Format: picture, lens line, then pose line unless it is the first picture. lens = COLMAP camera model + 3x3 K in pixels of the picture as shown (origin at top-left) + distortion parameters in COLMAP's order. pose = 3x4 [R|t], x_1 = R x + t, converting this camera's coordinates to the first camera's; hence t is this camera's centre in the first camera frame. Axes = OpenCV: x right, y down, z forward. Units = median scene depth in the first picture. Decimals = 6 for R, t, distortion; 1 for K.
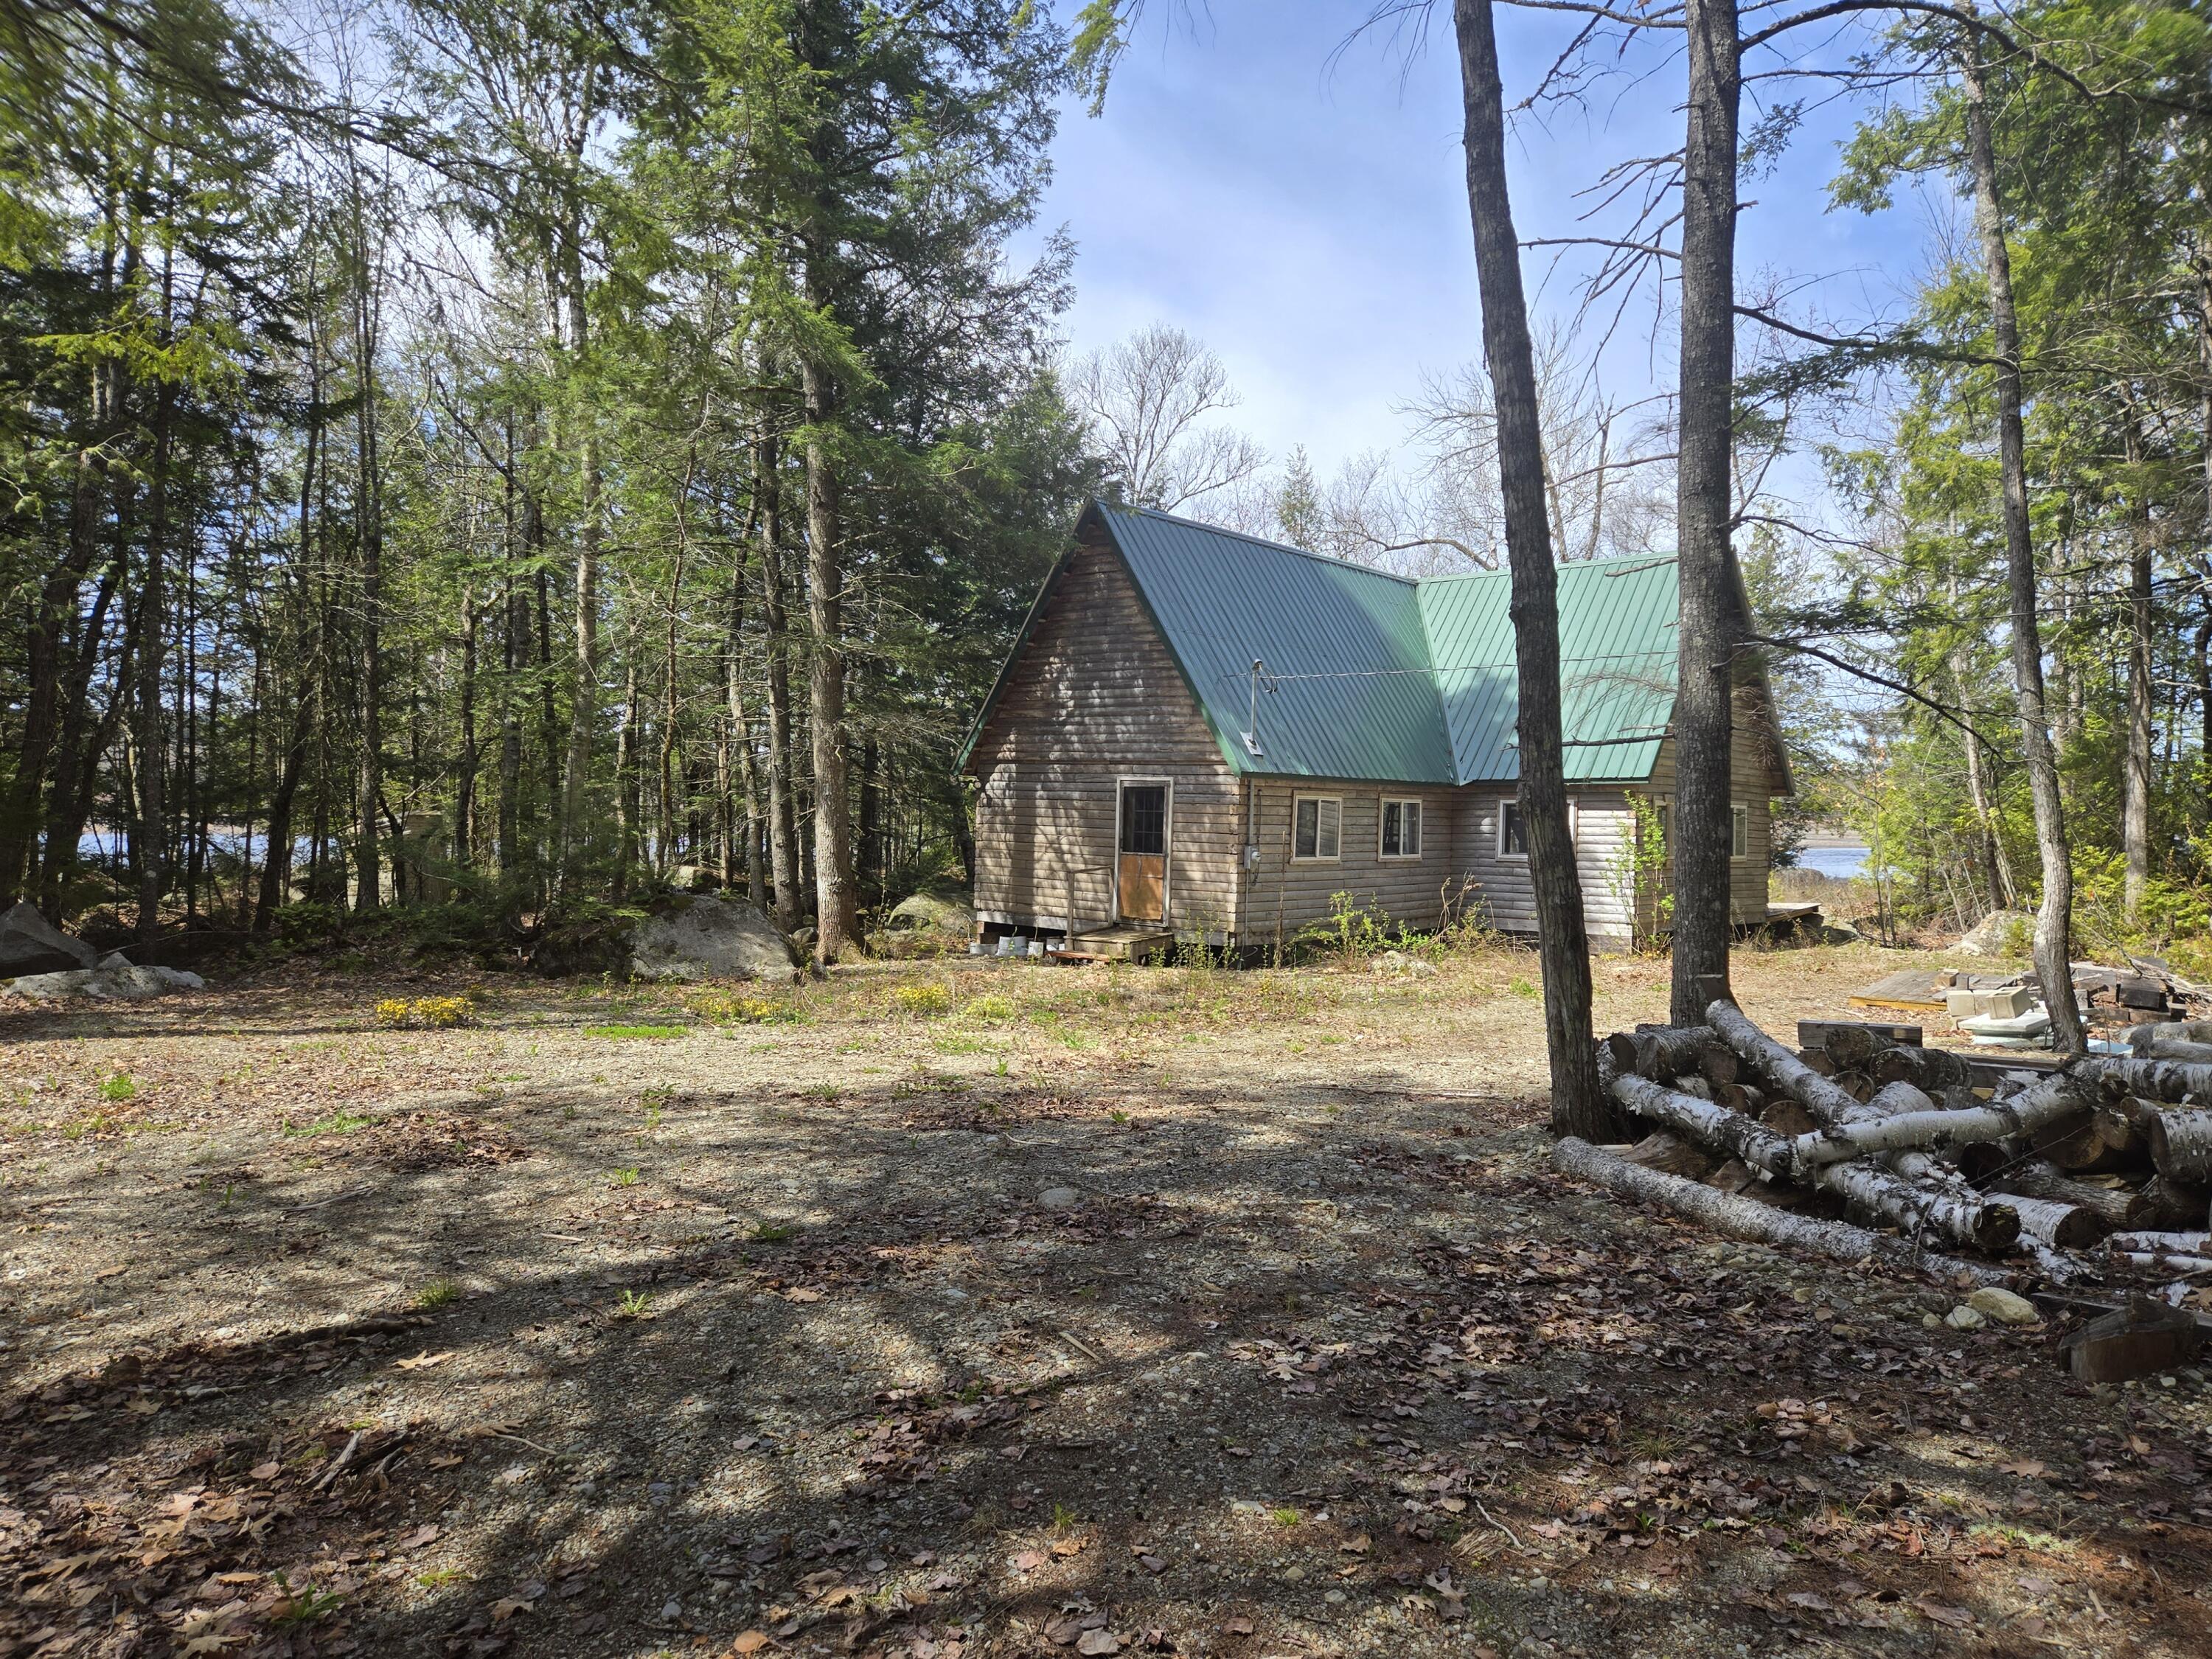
lens RADIAL K [[1475.5, 0, 1125.2], [0, 1475.5, 832.1], [0, 0, 1]] dist [0.074317, -0.063671]
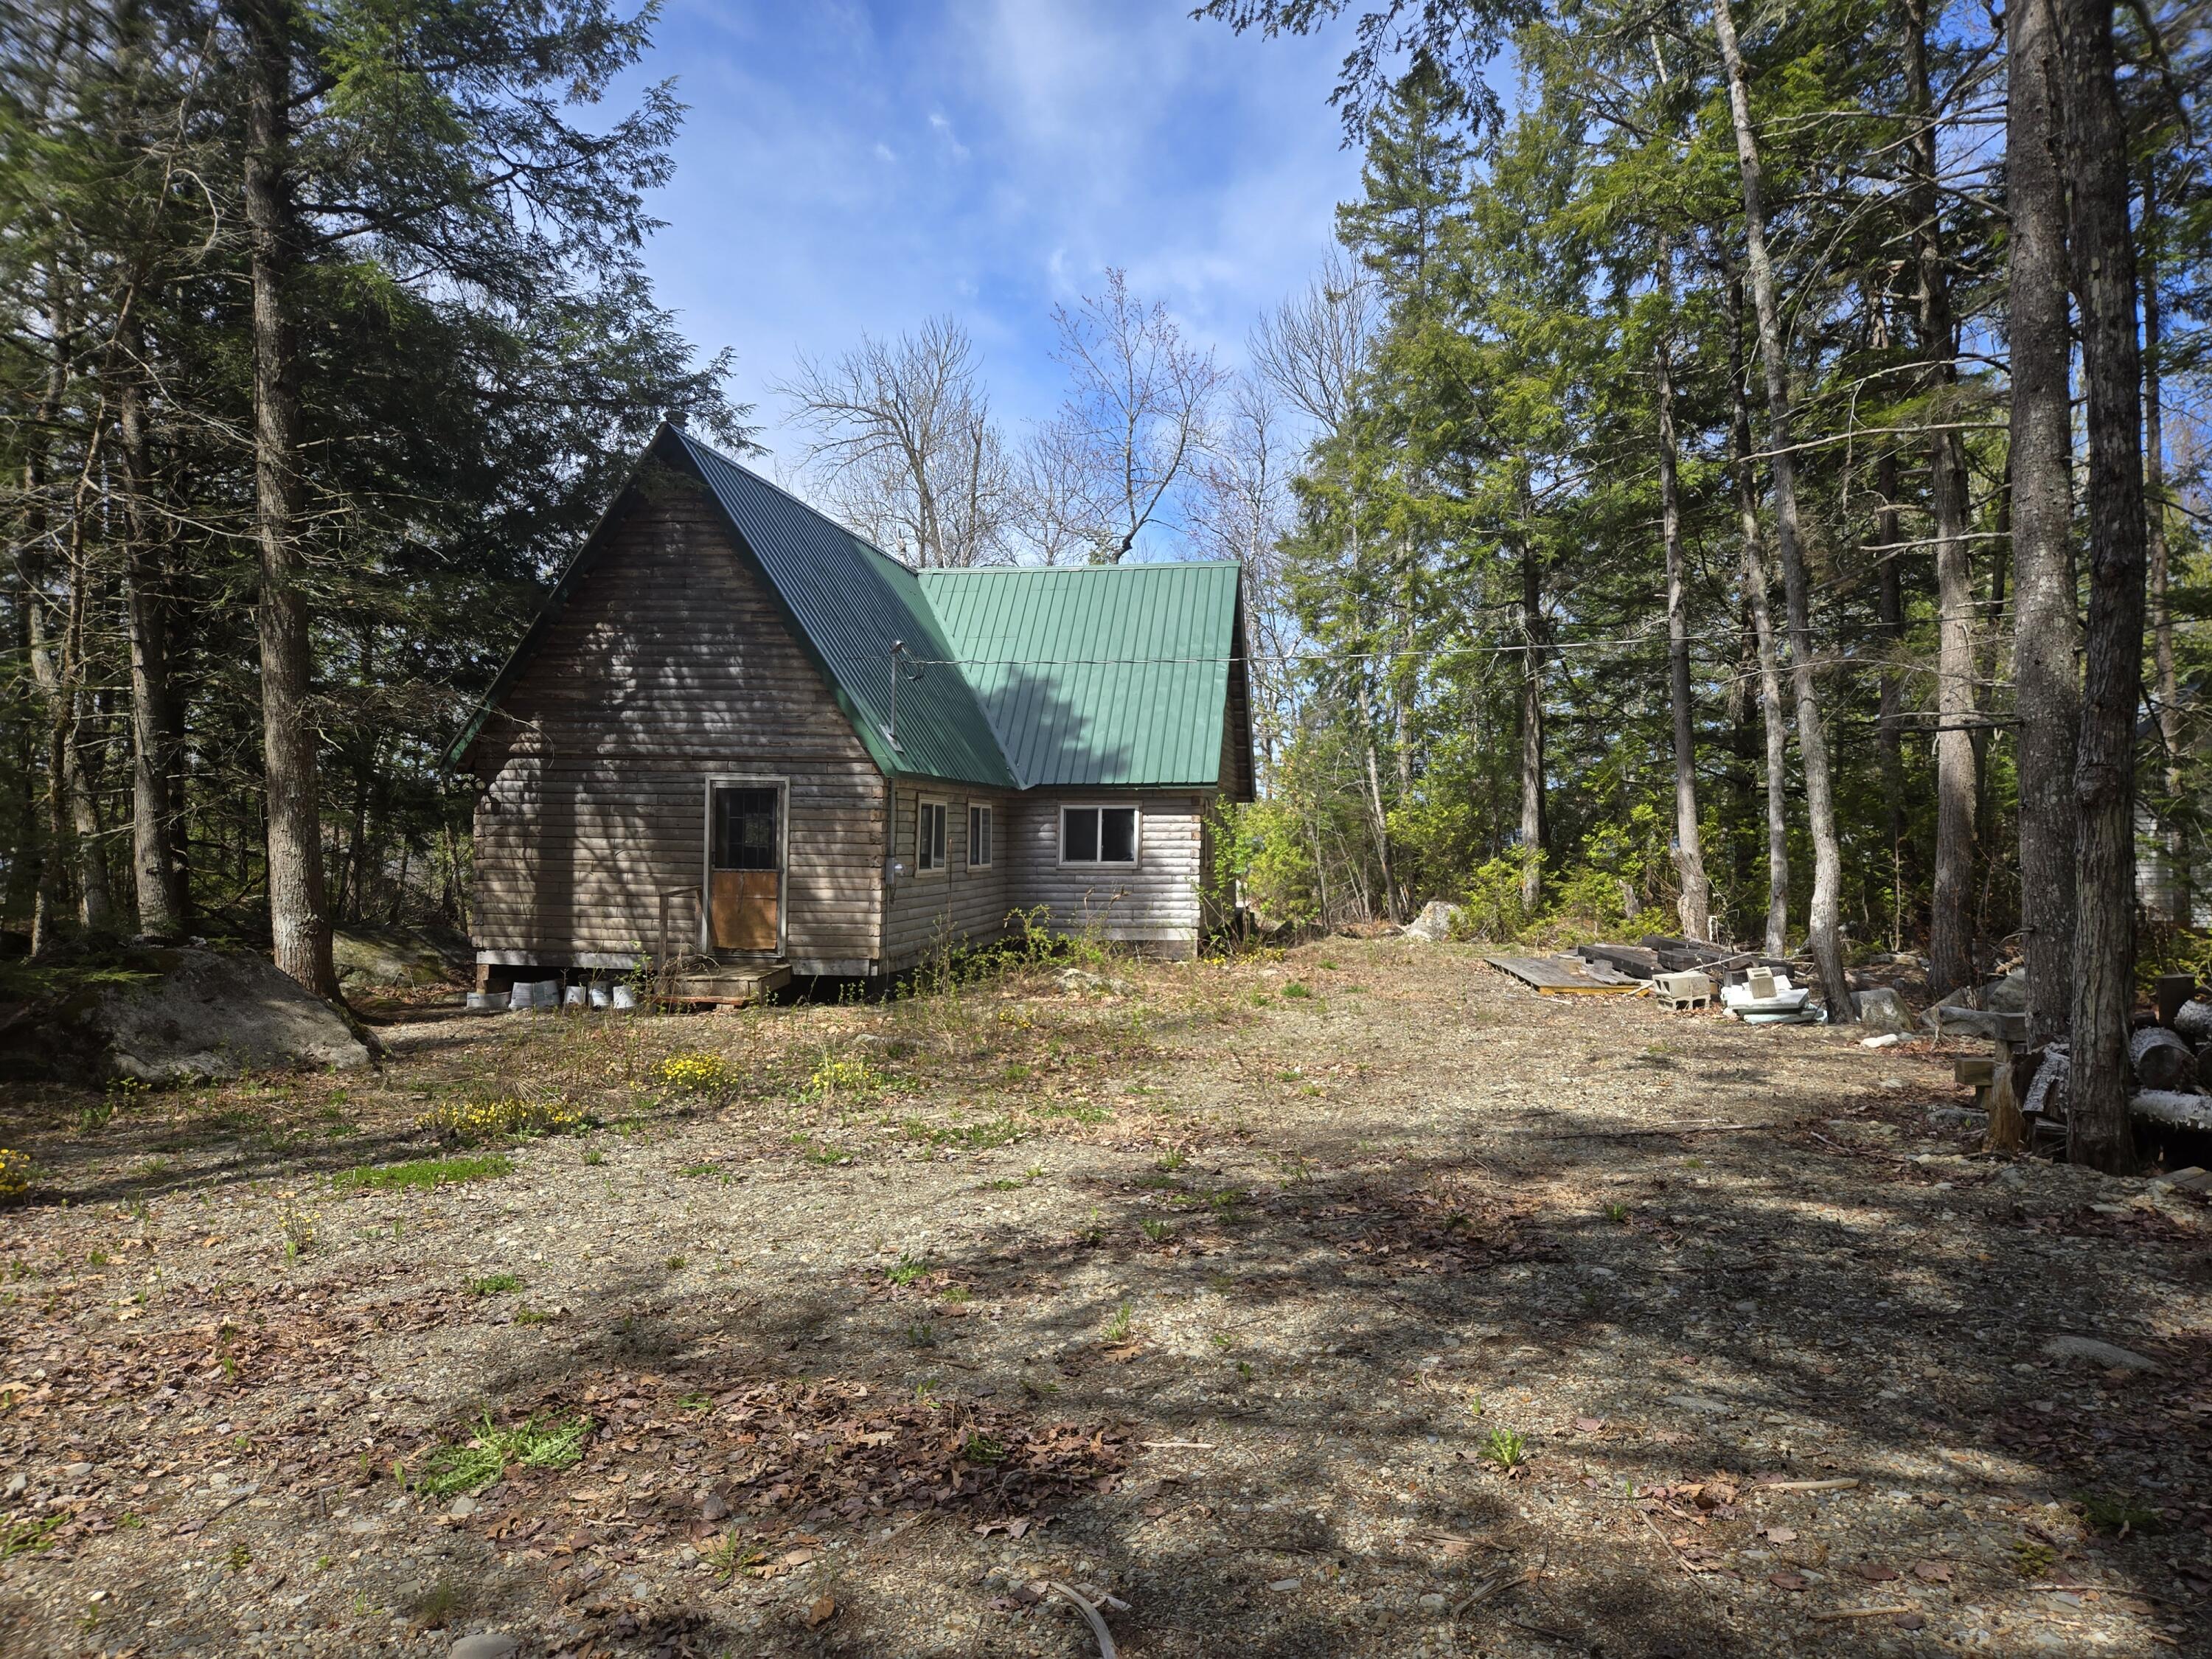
lens RADIAL K [[1475.5, 0, 1107.4], [0, 1475.5, 819.9], [0, 0, 1]] dist [0.074317, -0.063671]
pose [[0.857107, -0.006055, 0.515103, -0.229165], [0.014879, 0.999805, -0.013004, 0.000670], [-0.514923, 0.018810, 0.857030, 0.183023]]
